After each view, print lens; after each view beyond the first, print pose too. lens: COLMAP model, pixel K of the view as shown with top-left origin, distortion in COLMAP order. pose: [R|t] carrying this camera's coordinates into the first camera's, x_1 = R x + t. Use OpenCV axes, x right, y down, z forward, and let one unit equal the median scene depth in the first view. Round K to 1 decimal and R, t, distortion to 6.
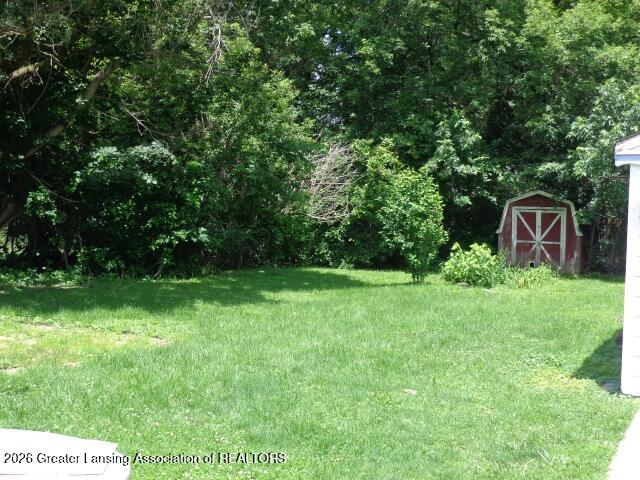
lens RADIAL K [[888.4, 0, 320.0], [0, 888.4, 240.0], [0, 0, 1]] dist [0.008302, -0.102355]
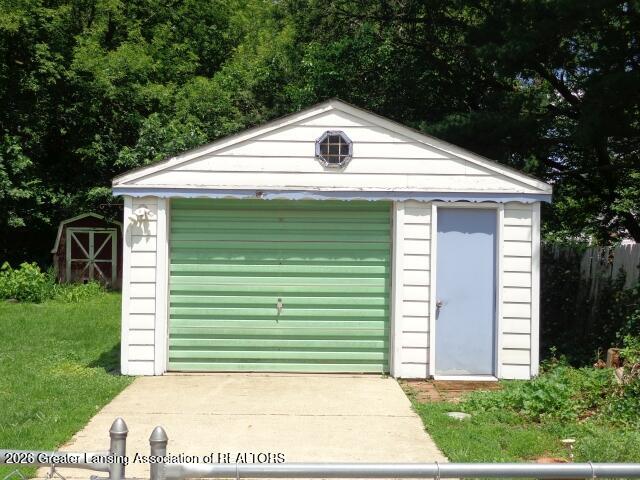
lens RADIAL K [[888.4, 0, 320.0], [0, 888.4, 240.0], [0, 0, 1]] dist [0.008302, -0.102355]
pose [[0.892460, -0.011546, 0.450978, 0.007461], [0.021819, 0.999607, -0.017586, 0.002810], [-0.450598, 0.025534, 0.892362, -0.095624]]
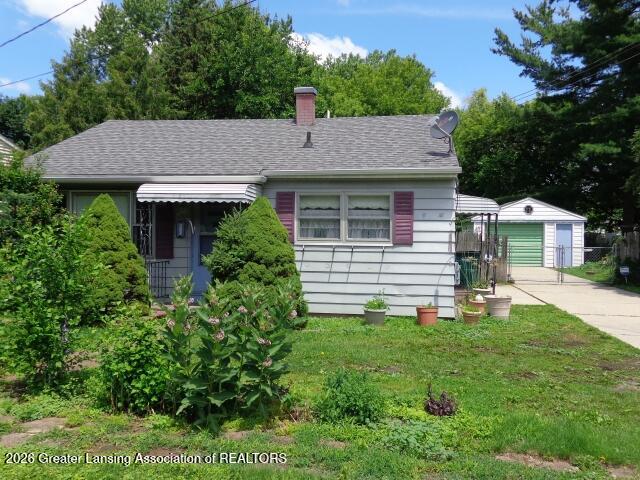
lens RADIAL K [[562.0, 0, 320.2], [0, 562.0, 233.8], [0, 0, 1]] dist [0.001465, 0.001041]
pose [[0.957836, -0.018757, 0.286703, -0.511279], [0.026241, 0.999407, -0.022283, 0.012451], [-0.286115, 0.028867, 0.957760, -0.662169]]
